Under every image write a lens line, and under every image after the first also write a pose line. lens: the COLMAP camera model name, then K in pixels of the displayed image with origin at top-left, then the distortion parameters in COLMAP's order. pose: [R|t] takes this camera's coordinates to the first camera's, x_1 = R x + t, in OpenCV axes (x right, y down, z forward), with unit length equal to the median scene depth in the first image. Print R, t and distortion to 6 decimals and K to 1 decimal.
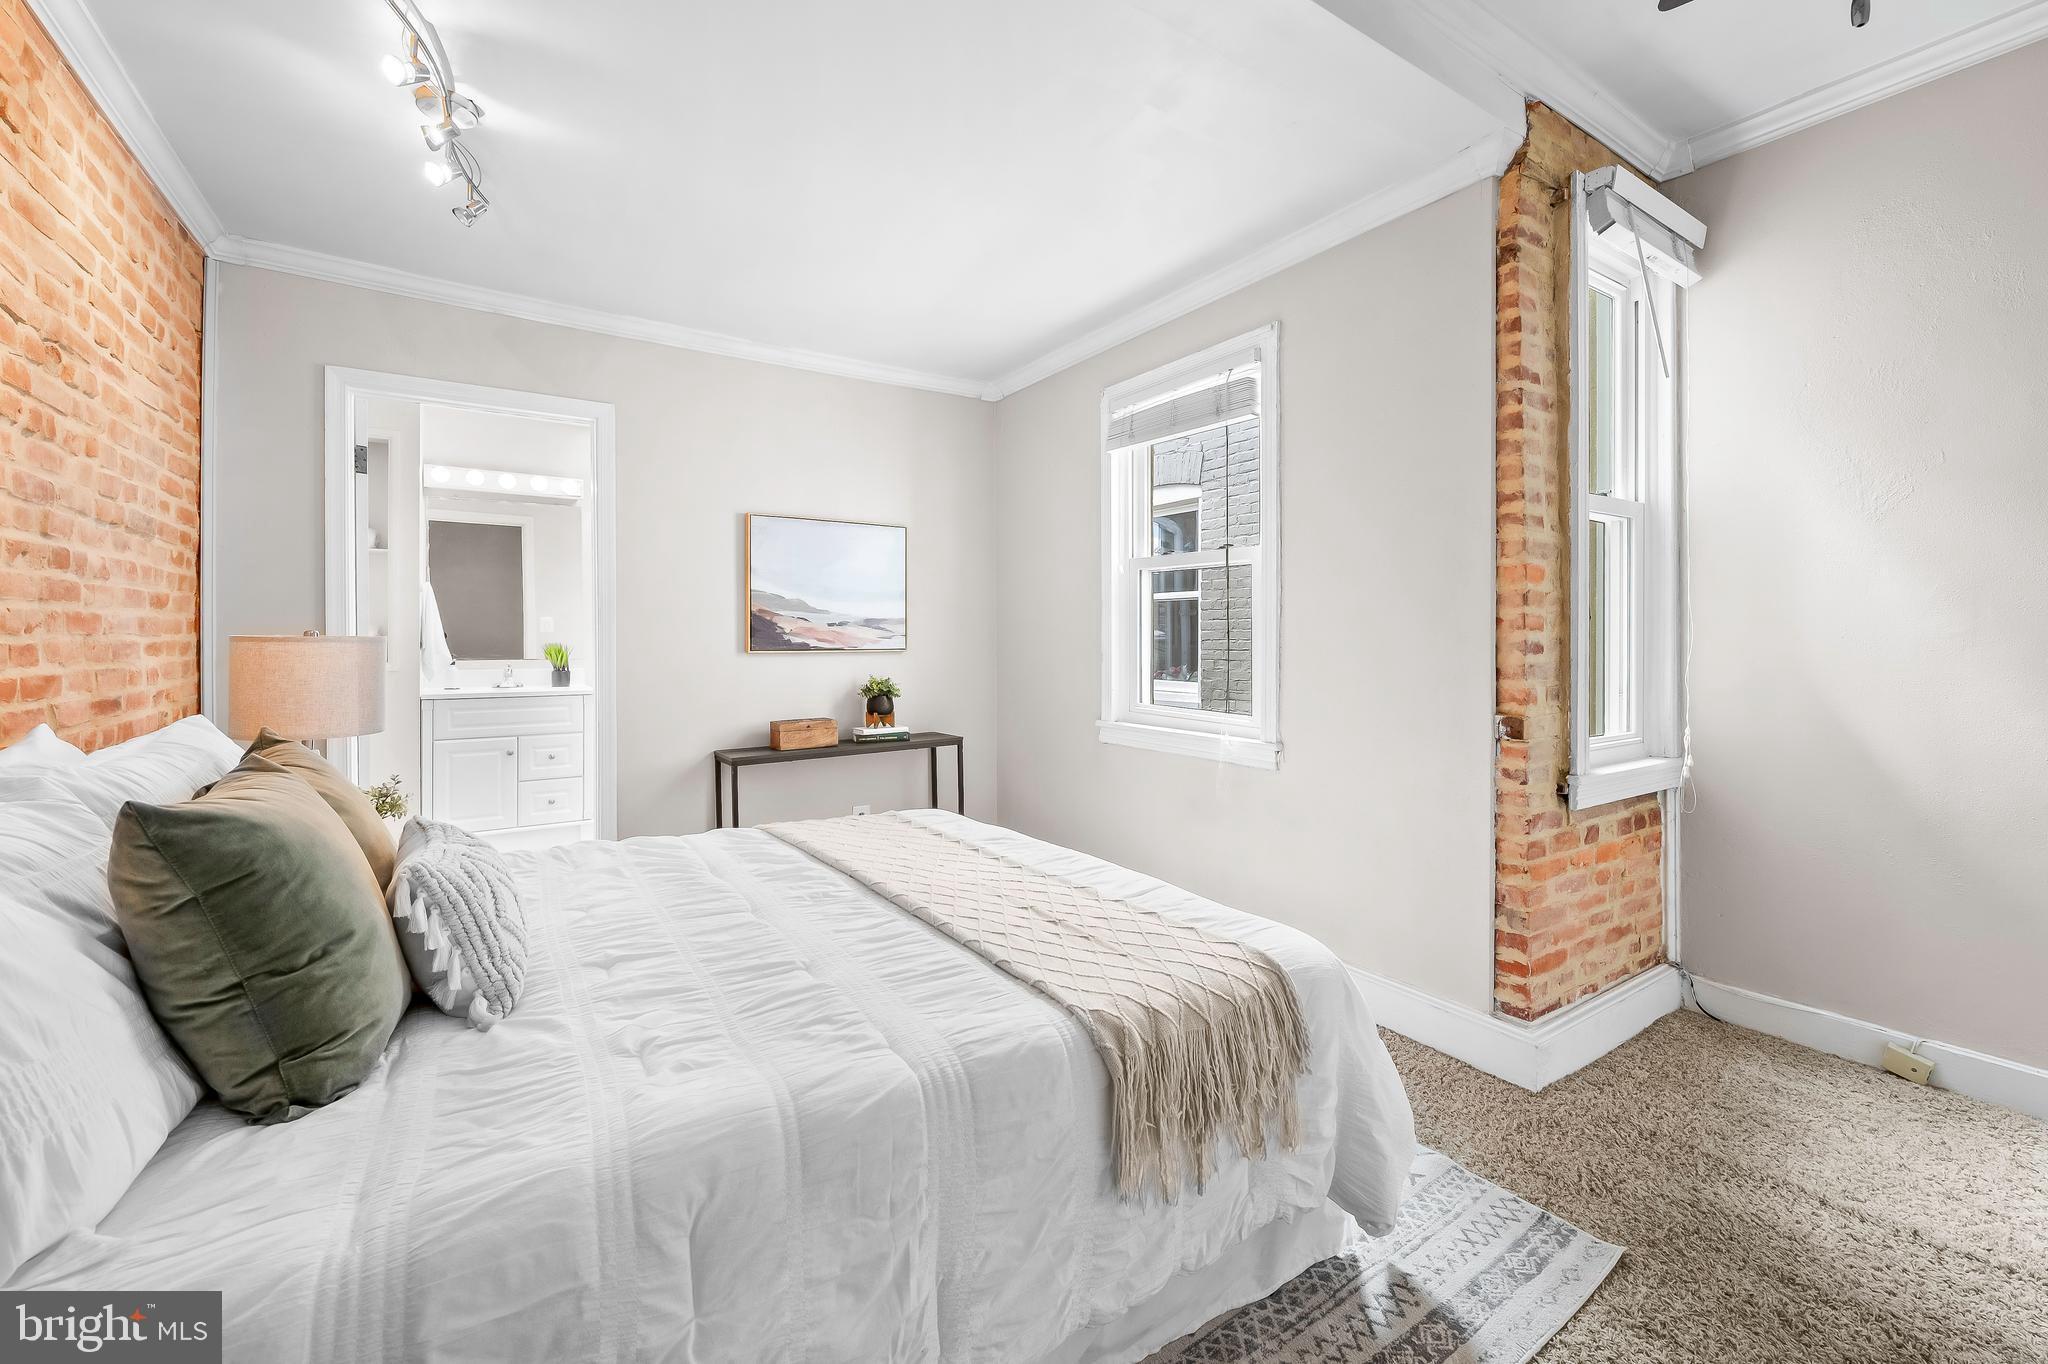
lens RADIAL K [[833.7, 0, 1034.0], [0, 833.7, 632.7], [0, 0, 1]] dist [-0.003289, -0.000333]
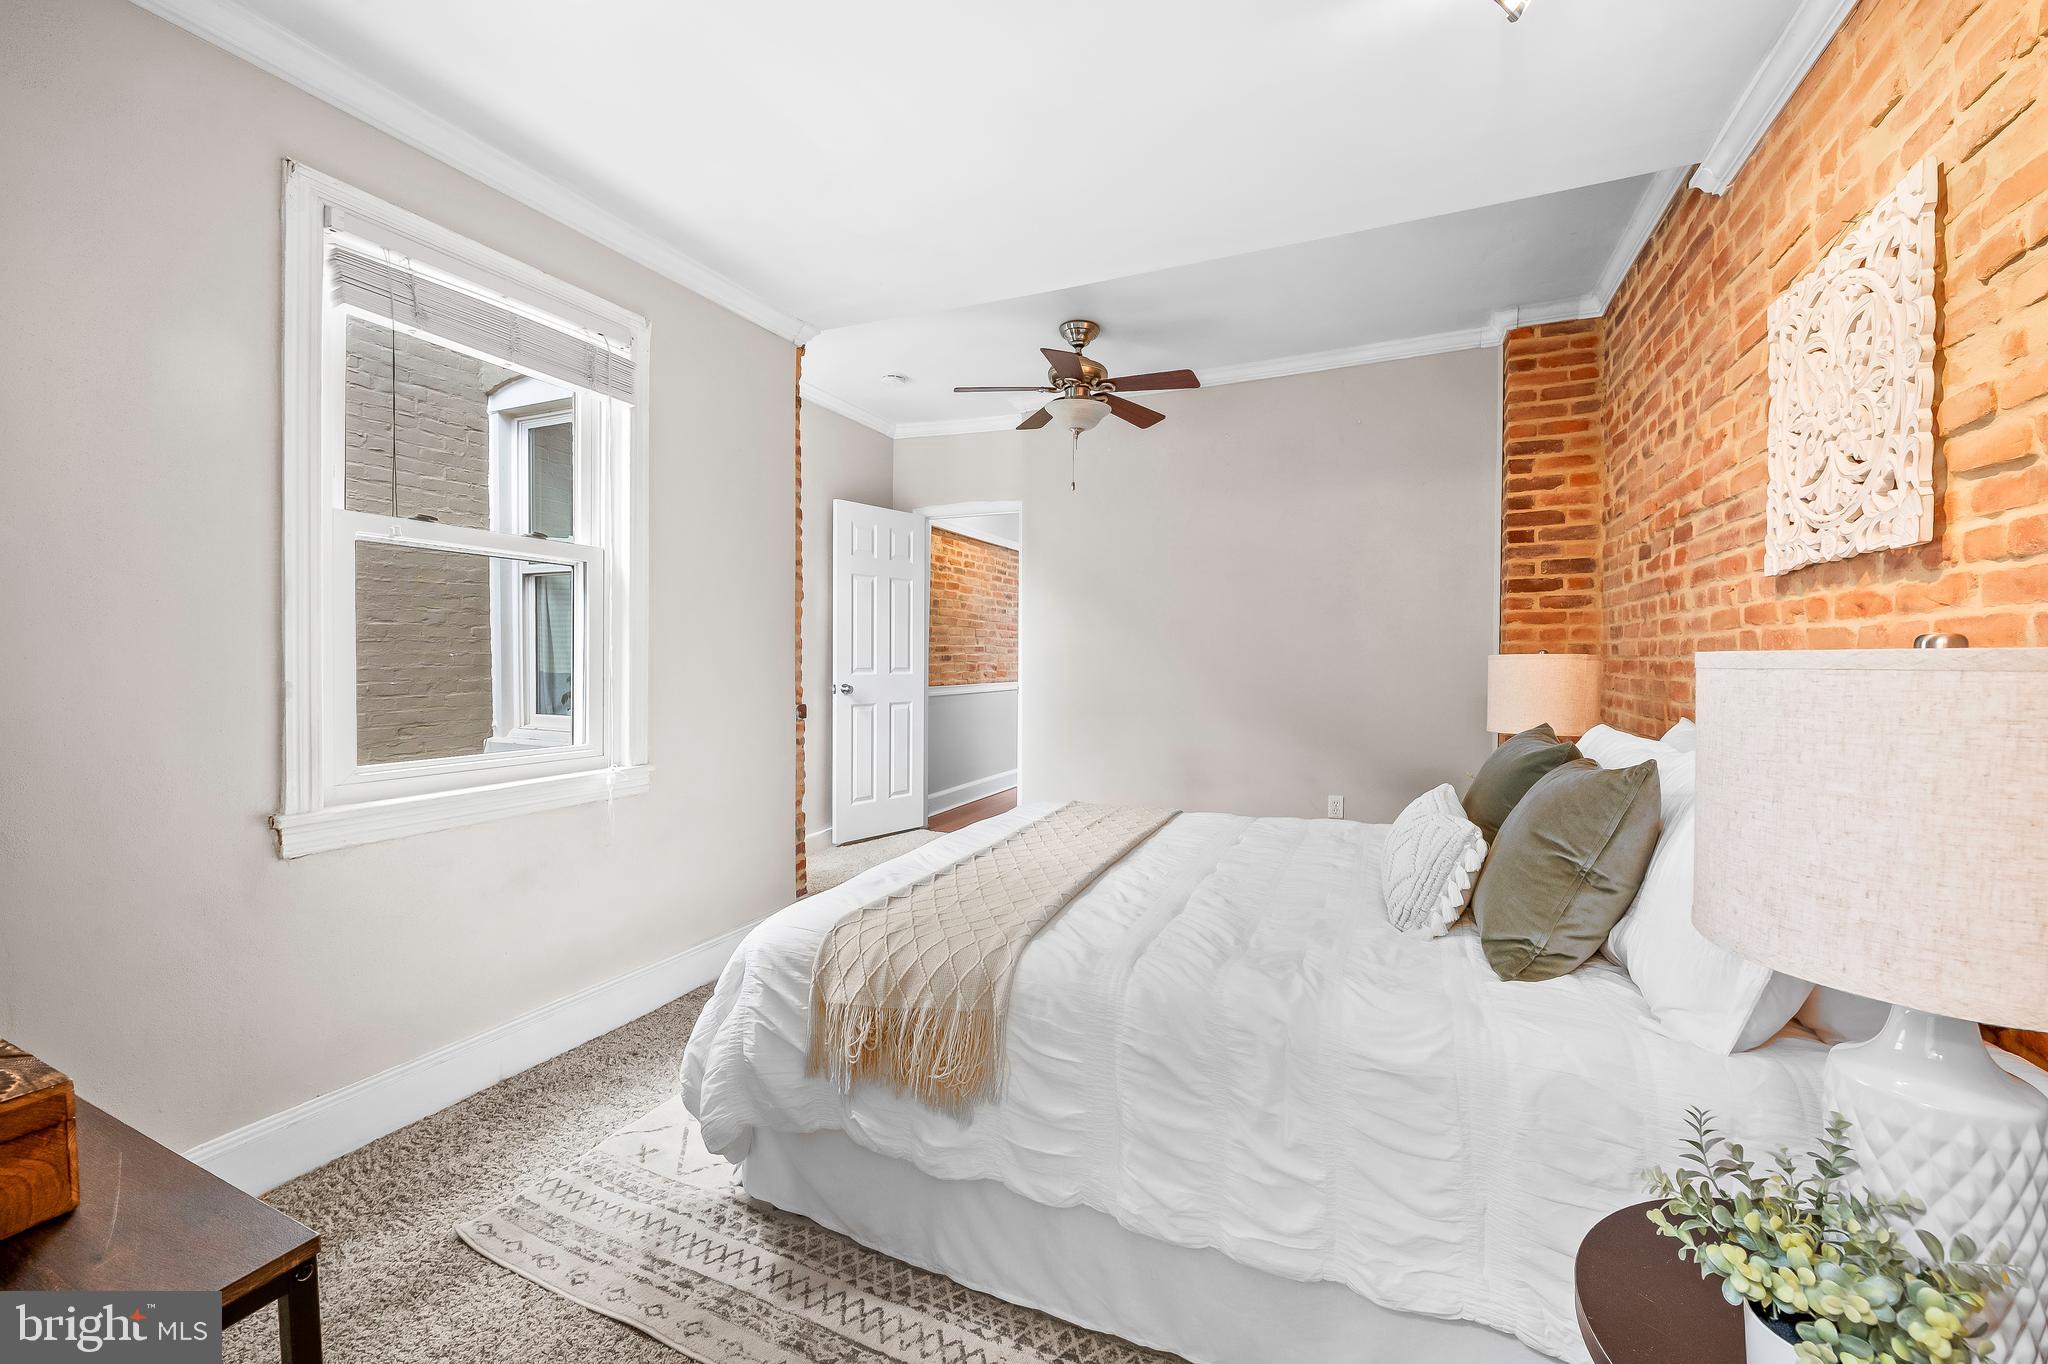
lens RADIAL K [[814.5, 0, 1029.5], [0, 814.5, 660.5], [0, 0, 1]] dist [-0.003722, -0.000288]
pose [[-0.525087, -0.007906, 0.851012, -0.812403], [-0.008158, 0.999958, 0.004256, 0.008306], [-0.851009, -0.004708, -0.525129, 1.240568]]
